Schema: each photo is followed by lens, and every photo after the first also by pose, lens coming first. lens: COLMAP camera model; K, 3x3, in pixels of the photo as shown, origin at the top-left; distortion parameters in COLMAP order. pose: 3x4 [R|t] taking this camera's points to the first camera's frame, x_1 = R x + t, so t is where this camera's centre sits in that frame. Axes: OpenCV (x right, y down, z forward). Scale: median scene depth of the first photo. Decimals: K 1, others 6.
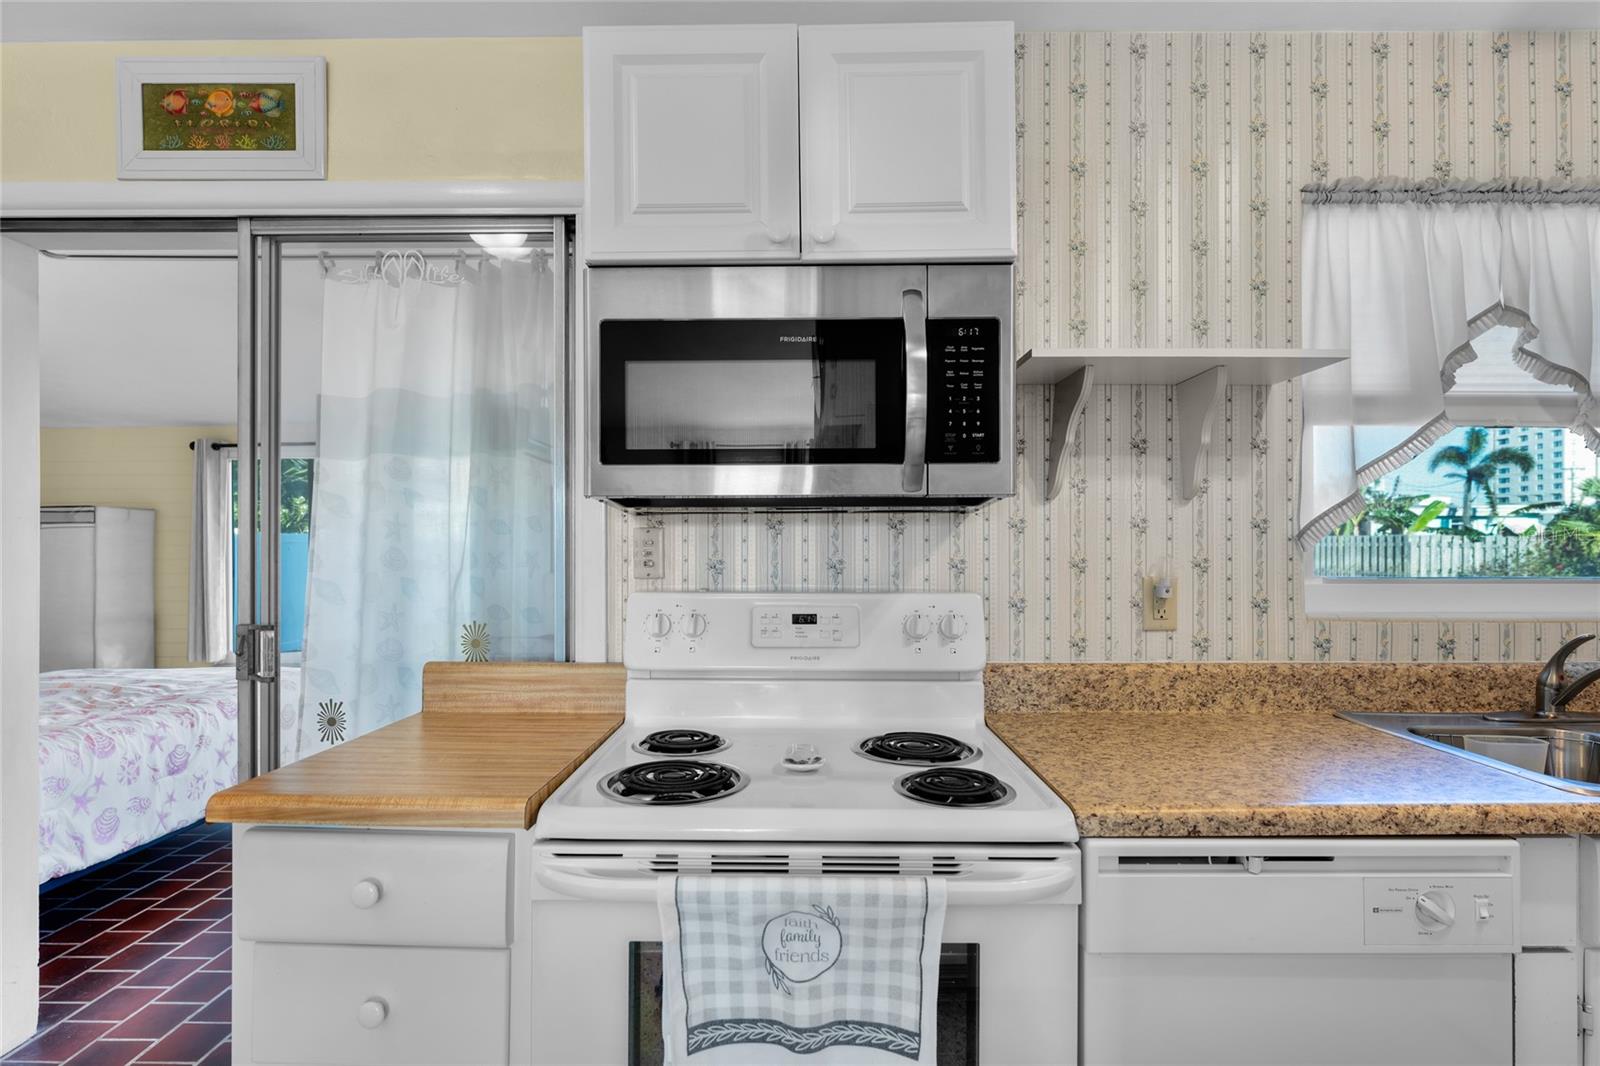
lens RADIAL K [[776.9, 0, 799.0], [0, 776.9, 549.1], [0, 0, 1]] dist [-0.001432, 0.000326]
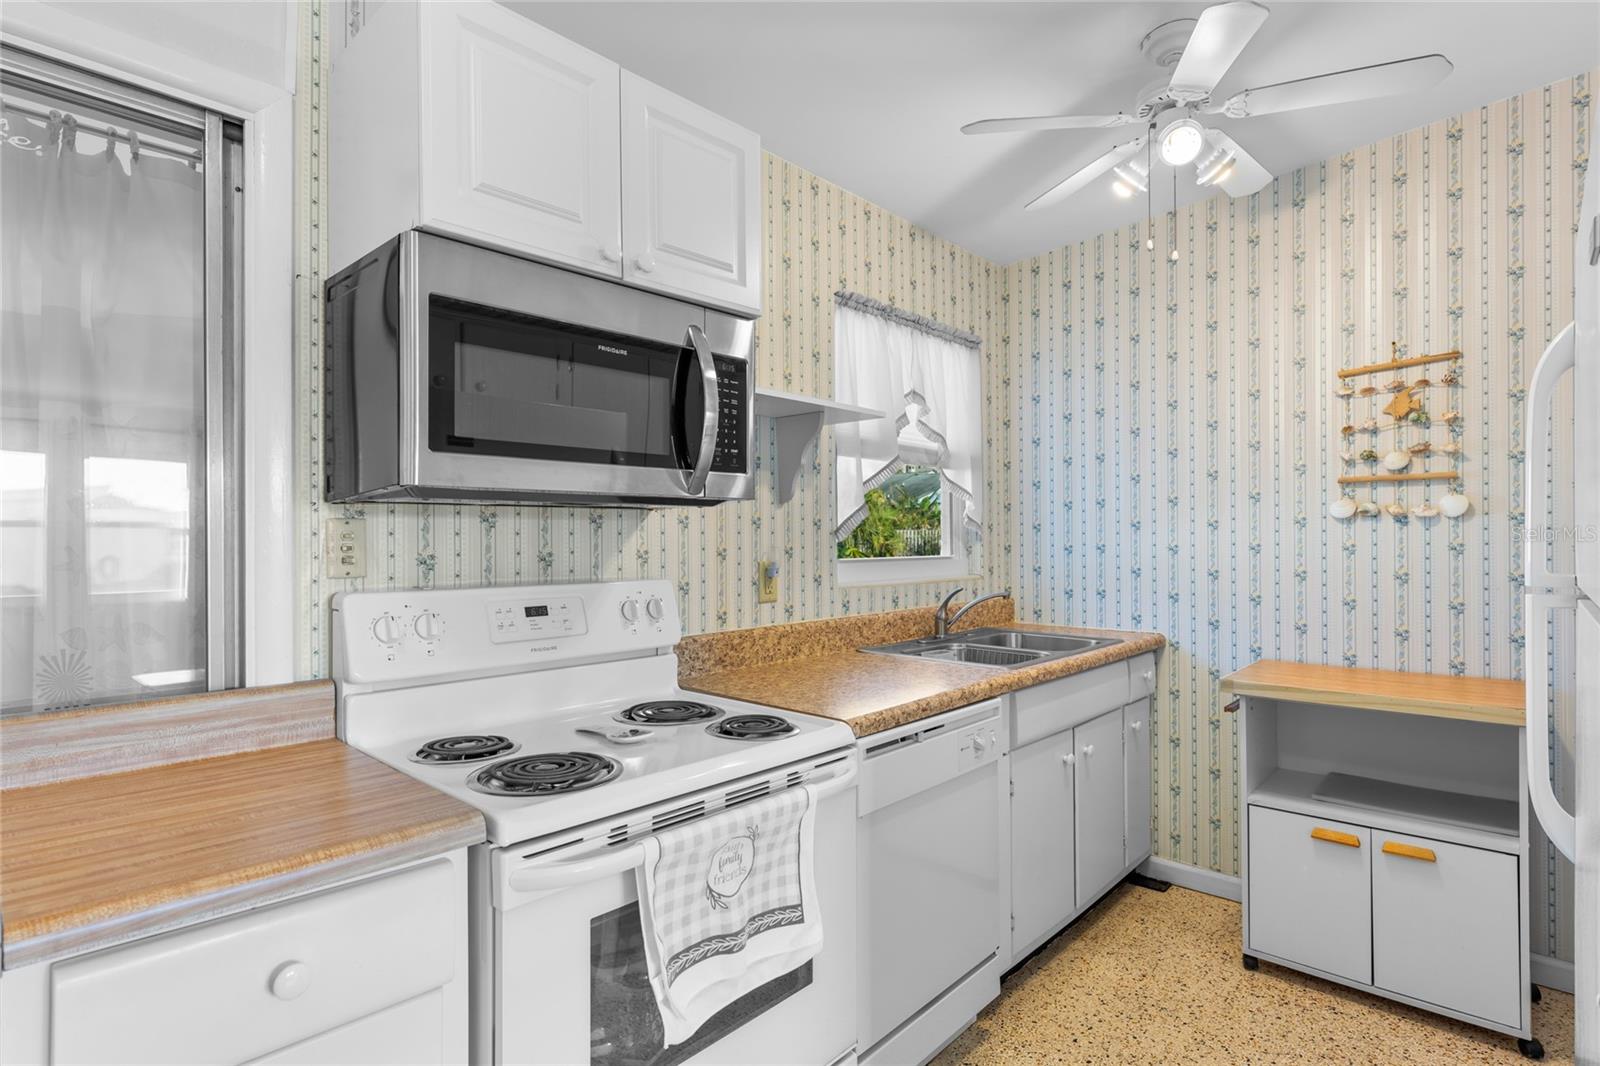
lens RADIAL K [[803.2, 0, 795.6], [0, 803.2, 534.1], [0, 0, 1]] dist [0.000523, -0.001044]
pose [[0.674941, 0.001355, 0.737870, -0.524187], [0.003063, 0.999985, -0.004638, -0.004657], [-0.737865, 0.005391, 0.674927, 0.040258]]
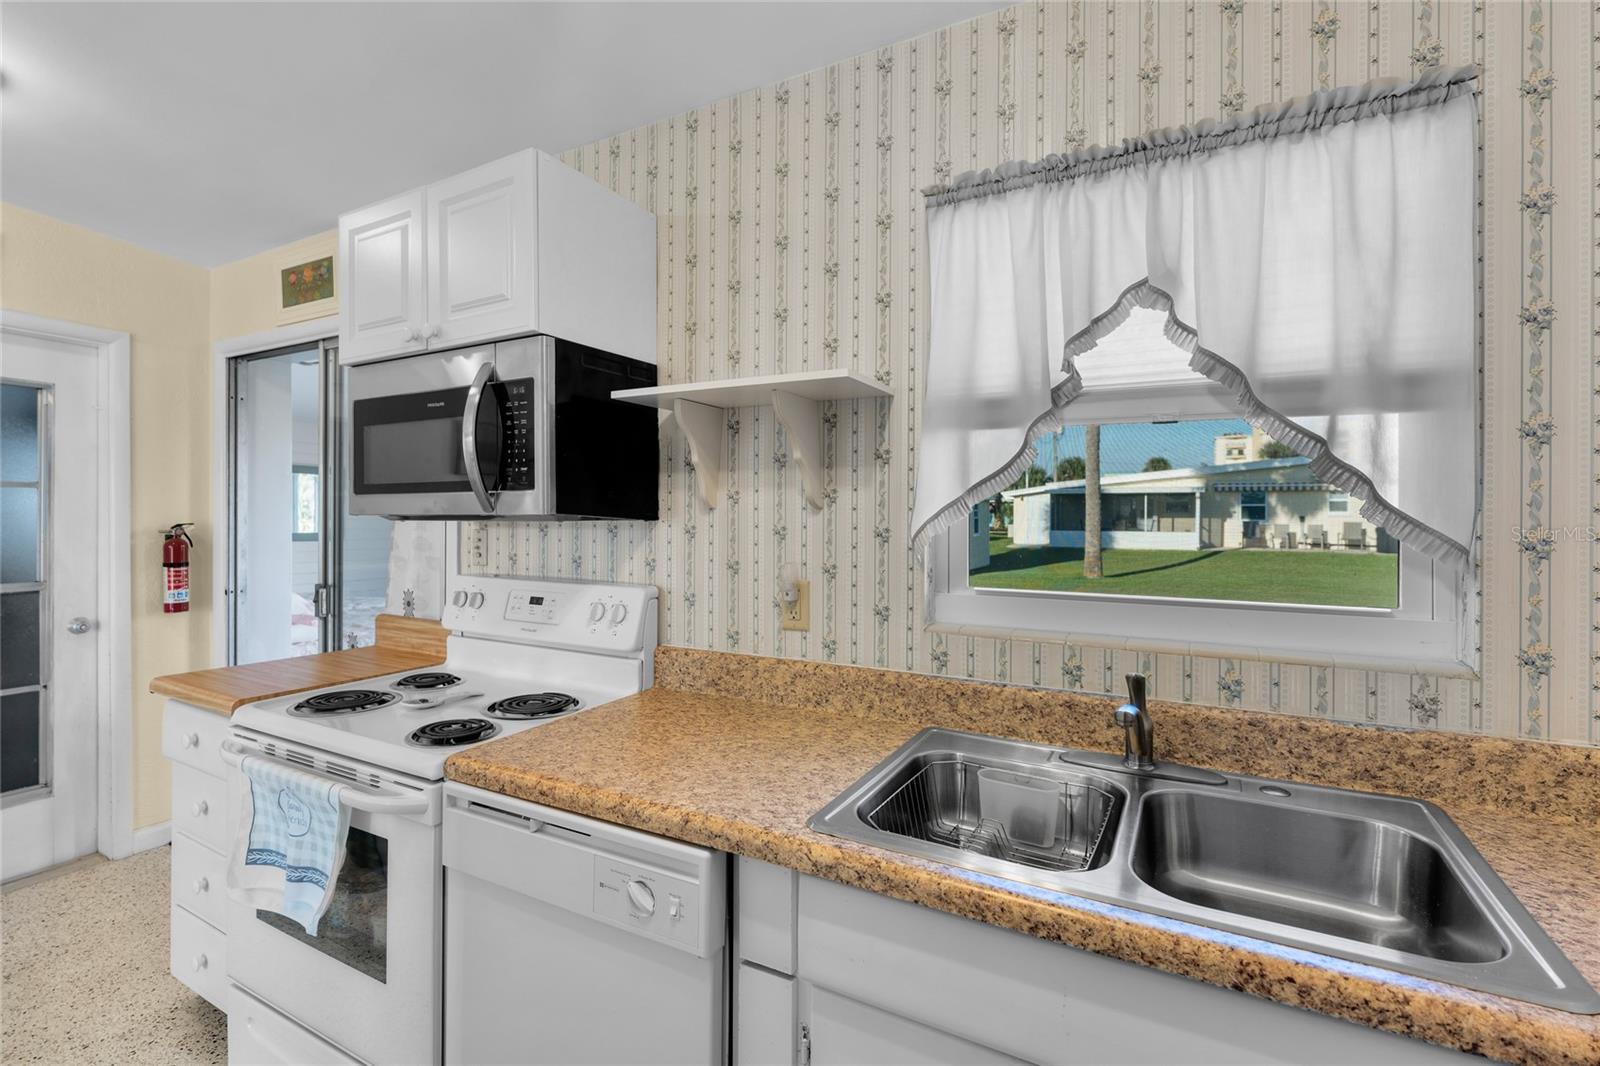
lens RADIAL K [[720.9, 0, 801.6], [0, 720.9, 516.9], [0, 0, 1]] dist [0.001216, -0.000638]
pose [[0.883506, 0.004186, -0.468401, 0.959021], [-0.003431, 0.999991, 0.002465, -0.056297], [0.468407, -0.000571, 0.883512, 0.118893]]
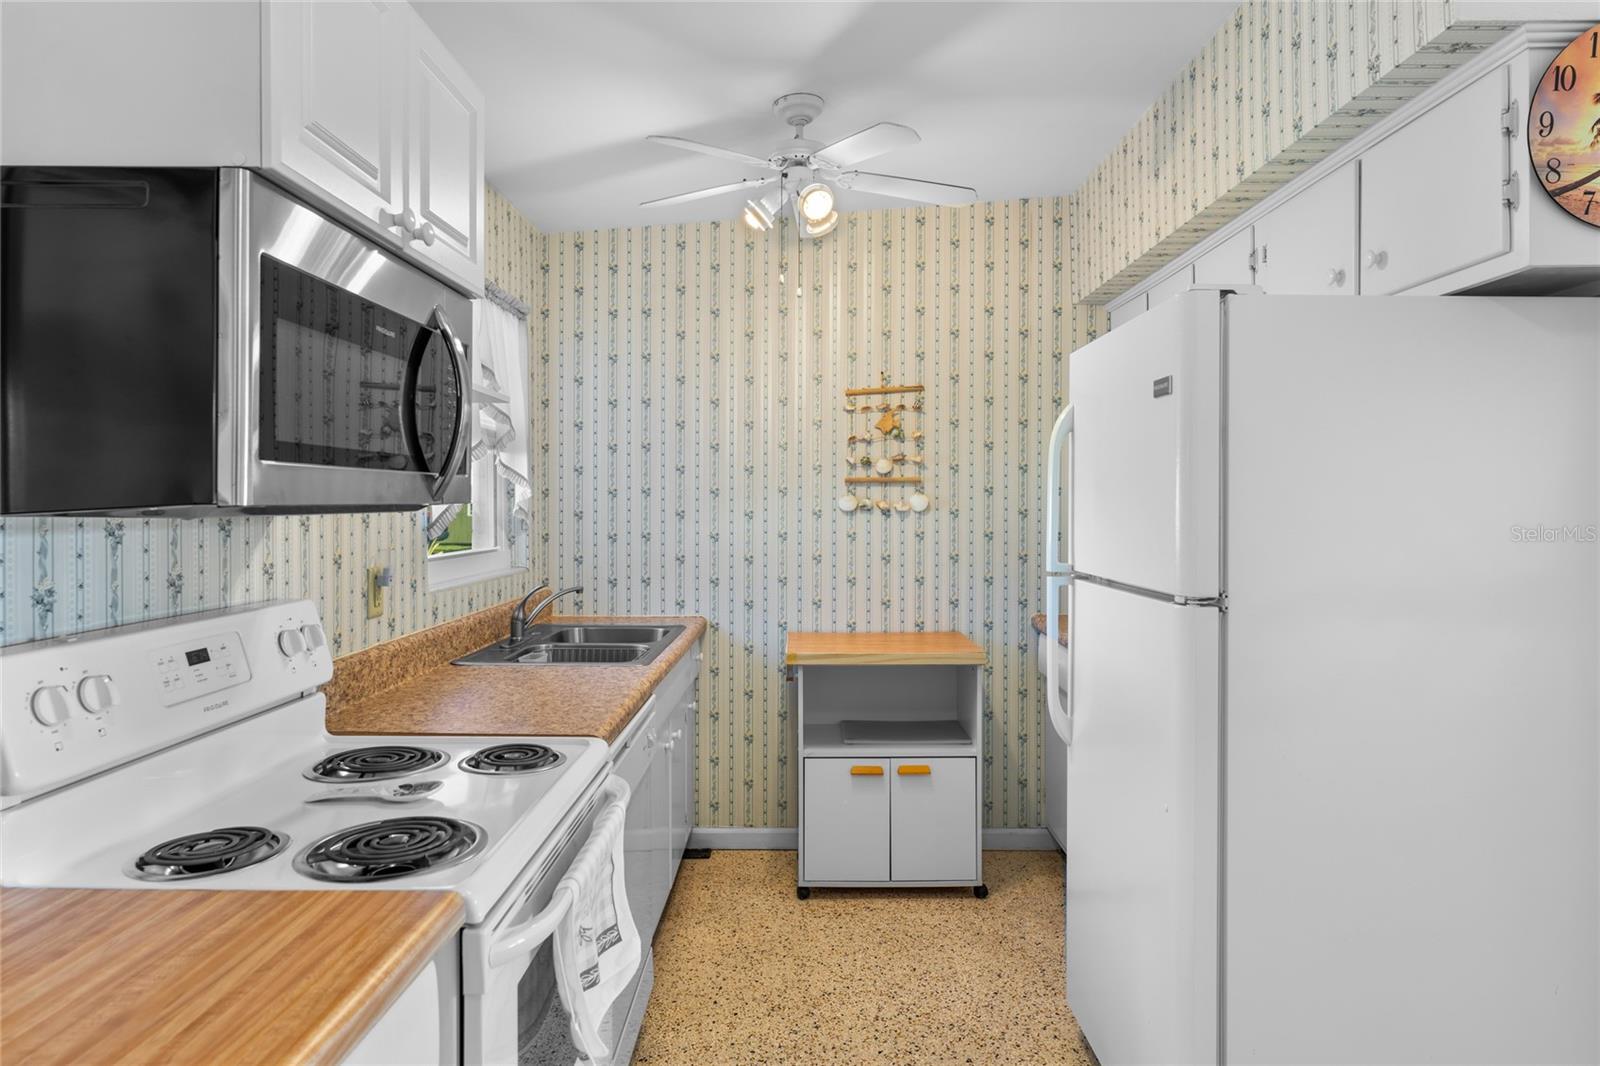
lens RADIAL K [[938.6, 0, 800.4], [0, 938.6, 501.3], [0, 0, 1]] dist [-0.000129, -0.002658]
pose [[-0.000108, 0.002024, 0.999998, -0.868560], [-0.001828, 0.999996, -0.002024, -0.056560], [-0.999998, -0.001828, -0.000104, 0.410997]]
